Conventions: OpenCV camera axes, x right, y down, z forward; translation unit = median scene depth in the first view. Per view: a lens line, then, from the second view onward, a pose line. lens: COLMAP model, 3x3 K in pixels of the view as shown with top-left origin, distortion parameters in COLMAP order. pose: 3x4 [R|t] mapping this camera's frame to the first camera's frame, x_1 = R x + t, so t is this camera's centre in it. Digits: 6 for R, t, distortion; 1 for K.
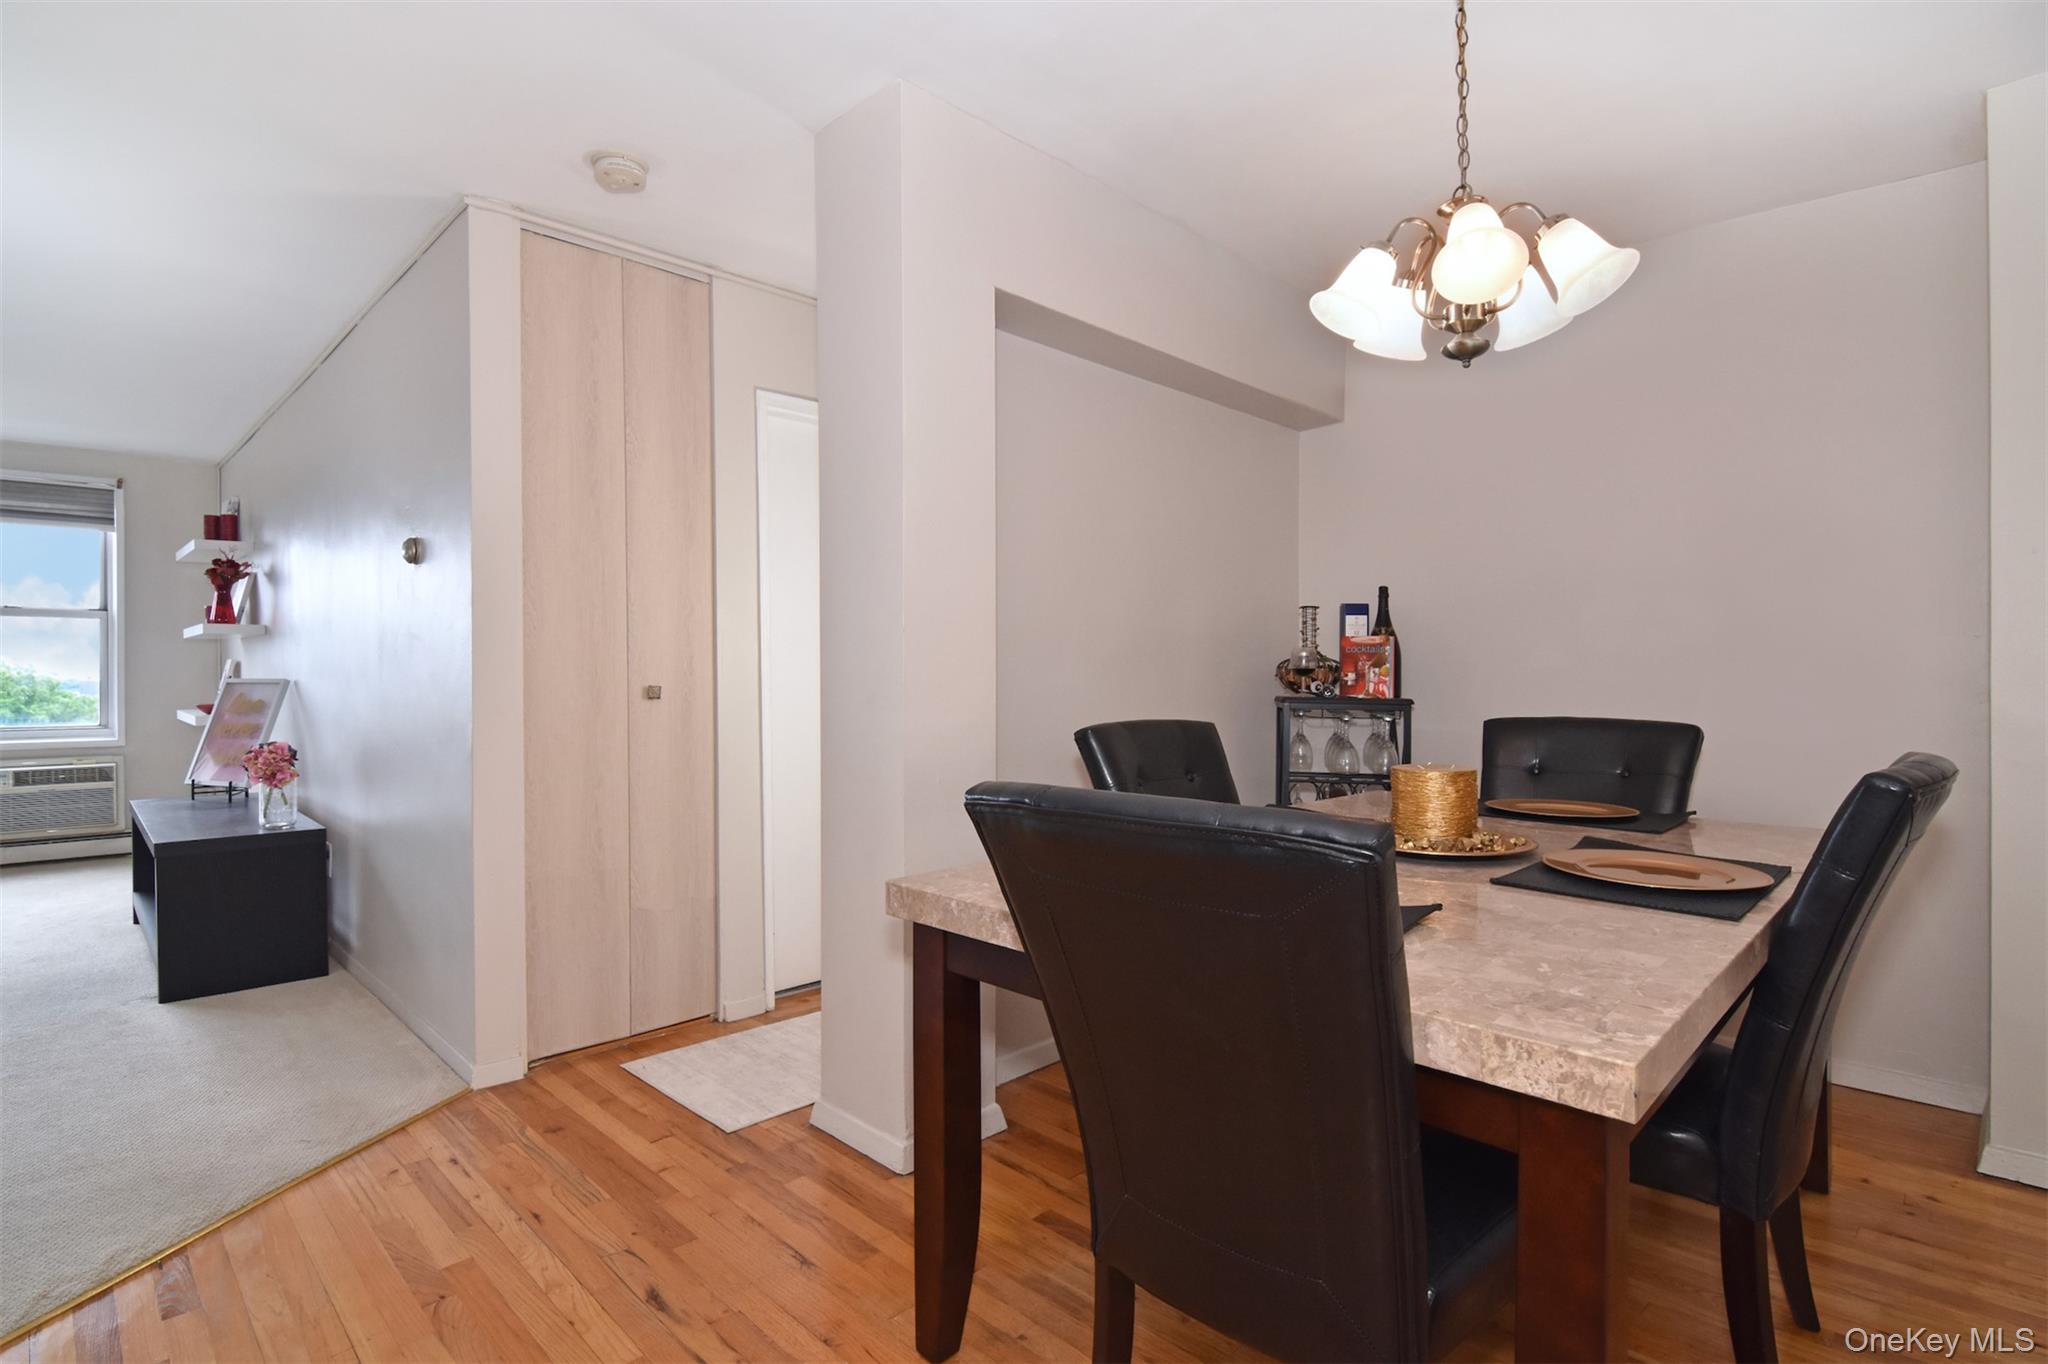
lens RADIAL K [[999.1, 0, 1026.3], [0, 999.1, 666.2], [0, 0, 1]] dist [0.002511, -0.012011]
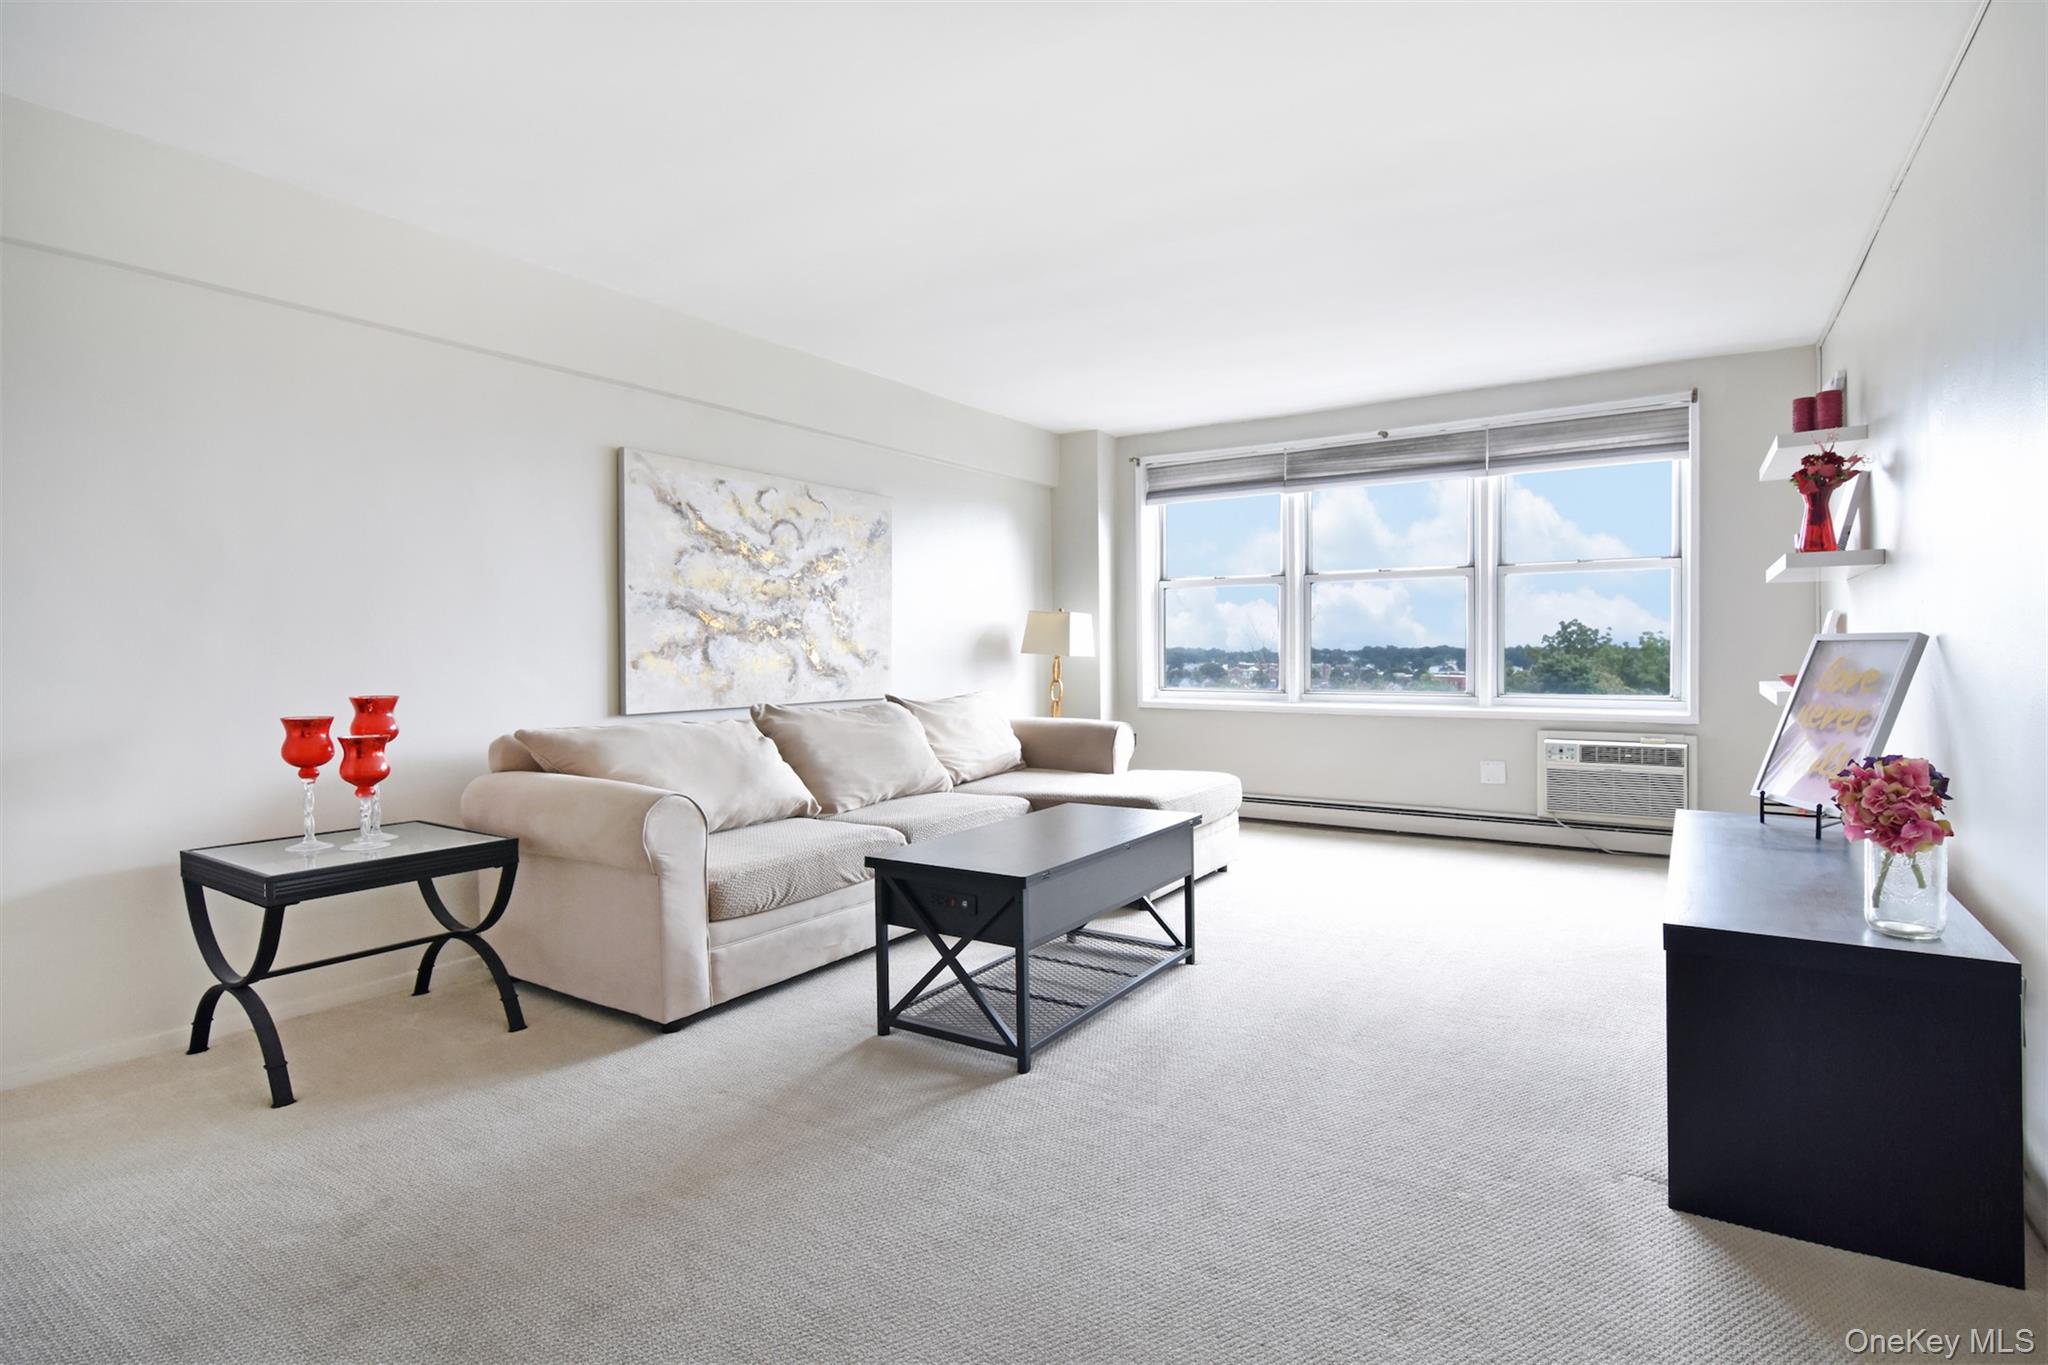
lens RADIAL K [[999.1, 0, 1027.5], [0, 999.1, 681.5], [0, 0, 1]] dist [0.002511, -0.012011]
pose [[0.205269, 0.029338, -0.978266, -0.260362], [0.014056, 0.999359, 0.032920, 0.013226], [0.978605, -0.020508, 0.204725, 0.343183]]
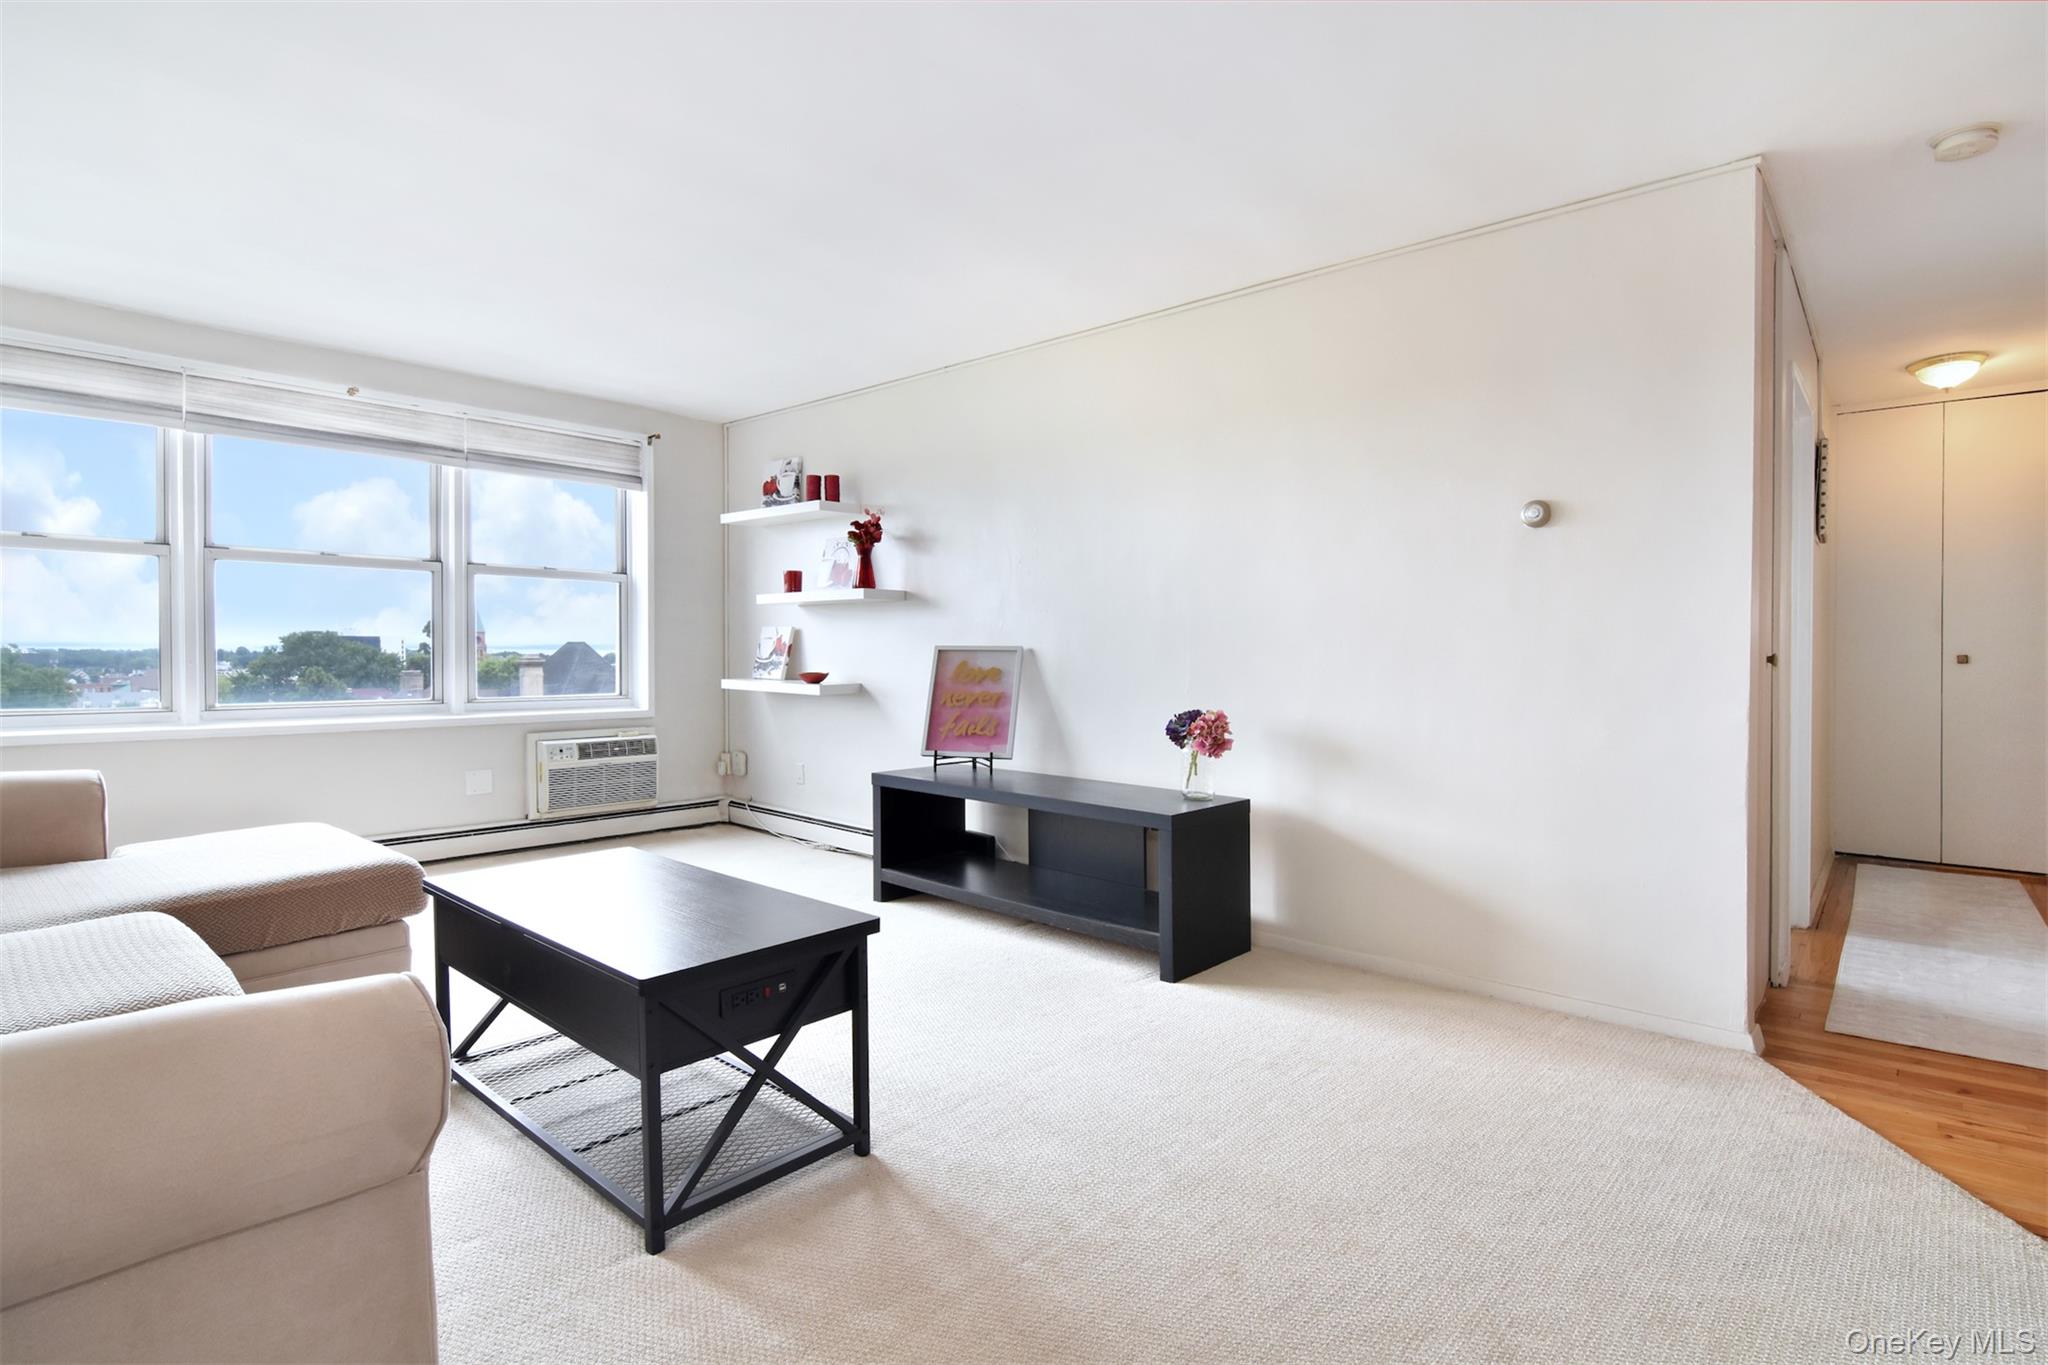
lens RADIAL K [[999.1, 0, 1022.2], [0, 999.1, 662.6], [0, 0, 1]] dist [0.002511, -0.012011]
pose [[0.998437, 0.006344, 0.055526, -0.684600], [-0.007334, 0.999818, 0.017634, 0.010145], [-0.055404, -0.018013, 0.998302, 0.030932]]
